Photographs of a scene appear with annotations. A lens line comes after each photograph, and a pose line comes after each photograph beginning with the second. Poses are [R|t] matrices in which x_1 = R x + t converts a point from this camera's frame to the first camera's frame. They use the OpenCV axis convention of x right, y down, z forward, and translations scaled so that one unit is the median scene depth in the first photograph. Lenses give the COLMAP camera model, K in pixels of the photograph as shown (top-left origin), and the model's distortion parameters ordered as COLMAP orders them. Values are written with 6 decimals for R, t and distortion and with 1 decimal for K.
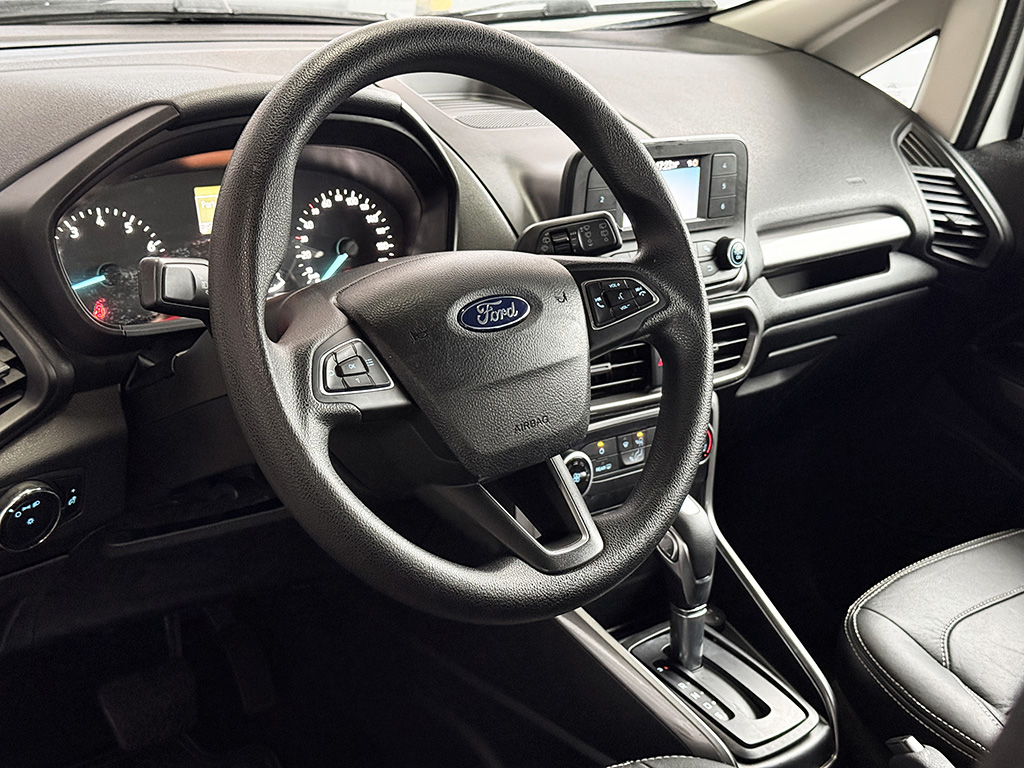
lens RADIAL K [[1426.9, 0, 512.0], [0, 1426.9, 384.0], [0, 0, 1]] dist [0.099620, 0.015799]
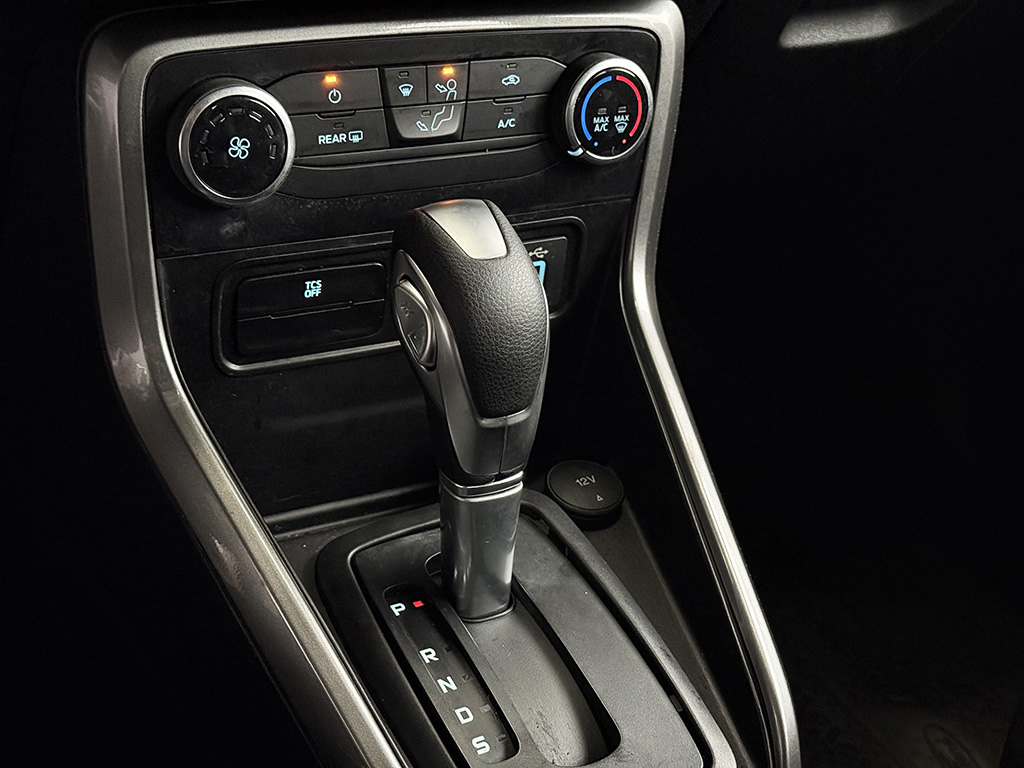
lens RADIAL K [[1426.9, 0, 512.0], [0, 1426.9, 384.0], [0, 0, 1]] dist [0.099620, 0.015799]
pose [[0.974918, 0.114208, -0.191027, 0.214426], [-0.080496, 0.981135, 0.175770, 0.053349], [0.207498, -0.155985, 0.965719, 0.602891]]
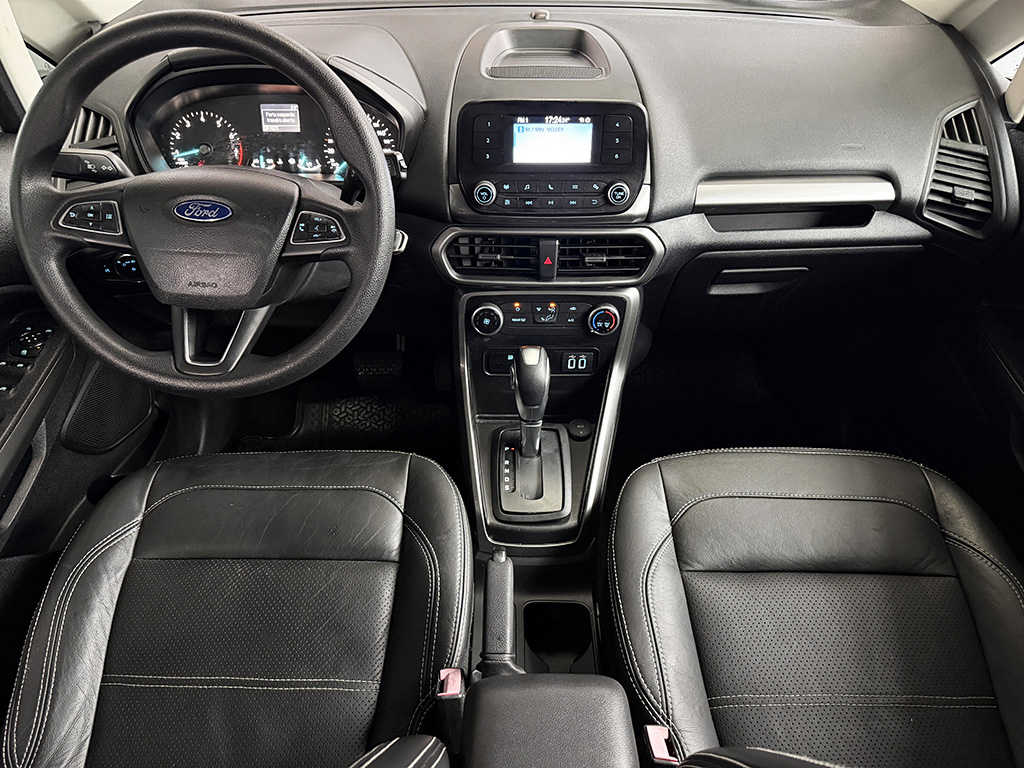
lens RADIAL K [[709.9, 0, 513.3], [0, 709.9, 390.2], [0, 0, 1]] dist [0.102059, -0.155143]
pose [[0.751133, 0.332236, -0.570455, 0.552227], [-0.159545, 0.929873, 0.331485, -0.132525], [0.640582, -0.157976, 0.751464, 0.412343]]
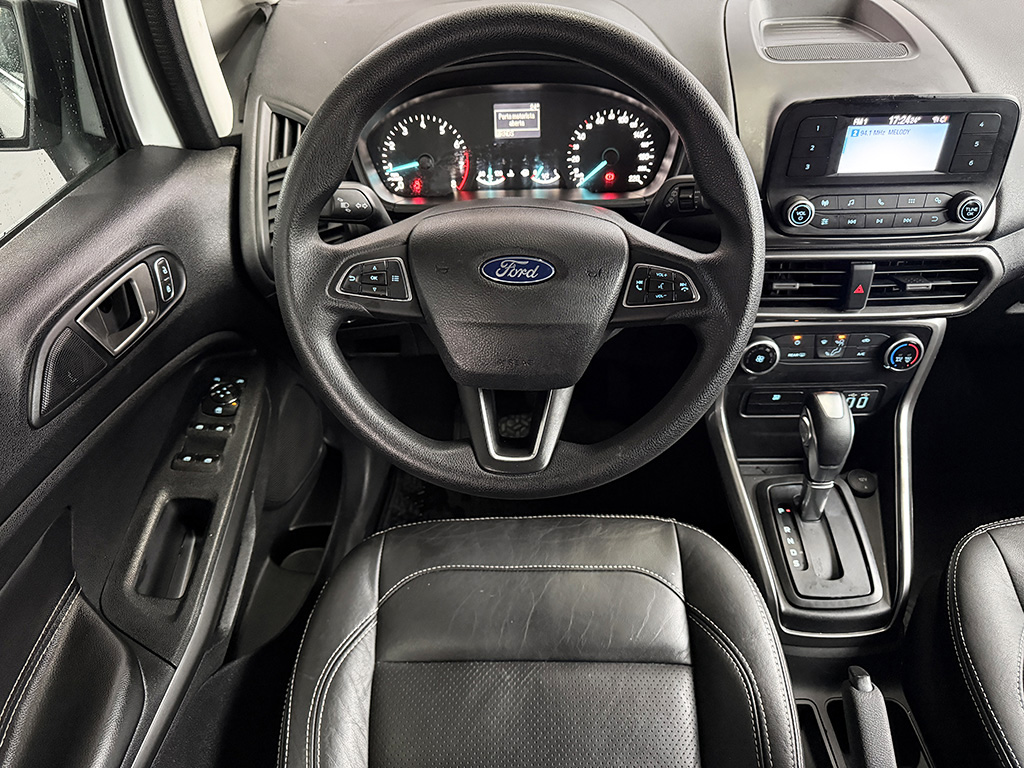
lens RADIAL K [[735.0, 0, 516.6], [0, 735.0, 386.3], [0, 0, 1]] dist [0.041123, -0.072664]
pose [[0.740132, 0.351267, -0.573425, 0.279738], [-0.130384, 0.911504, 0.390077, -0.147769], [0.659701, -0.213943, 0.720433, 0.362312]]
